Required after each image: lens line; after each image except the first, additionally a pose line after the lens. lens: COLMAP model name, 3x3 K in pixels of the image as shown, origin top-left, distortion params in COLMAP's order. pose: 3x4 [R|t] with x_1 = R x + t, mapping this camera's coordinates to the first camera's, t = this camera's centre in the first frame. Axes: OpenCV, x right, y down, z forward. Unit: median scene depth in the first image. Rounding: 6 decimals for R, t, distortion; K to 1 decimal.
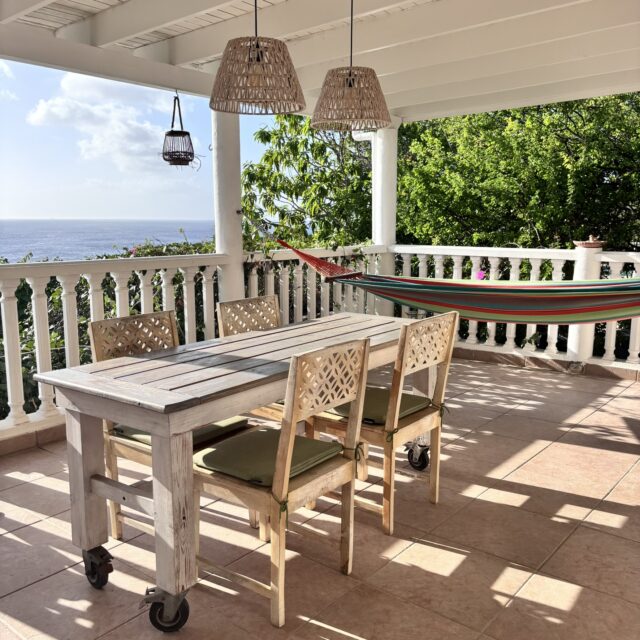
lens RADIAL K [[641.8, 0, 320.5], [0, 641.8, 321.9], [0, 0, 1]] dist [0.058832, 0.000000]
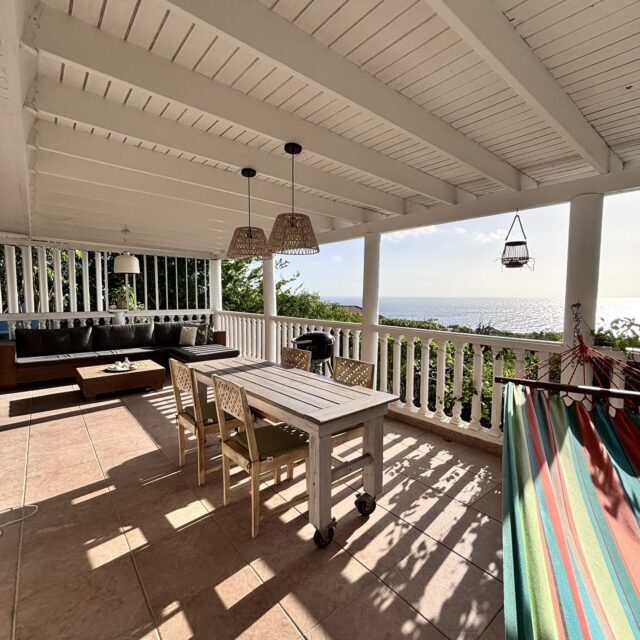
lens RADIAL K [[344.0, 0, 320.5], [0, 344.0, 318.8], [0, 0, 1]] dist [0.001513, 0.002202]
pose [[-0.197430, 0.057928, -0.978604, 0.936095], [-0.171949, 0.980730, 0.092744, -0.258416], [0.965119, 0.186581, -0.183665, 1.412749]]
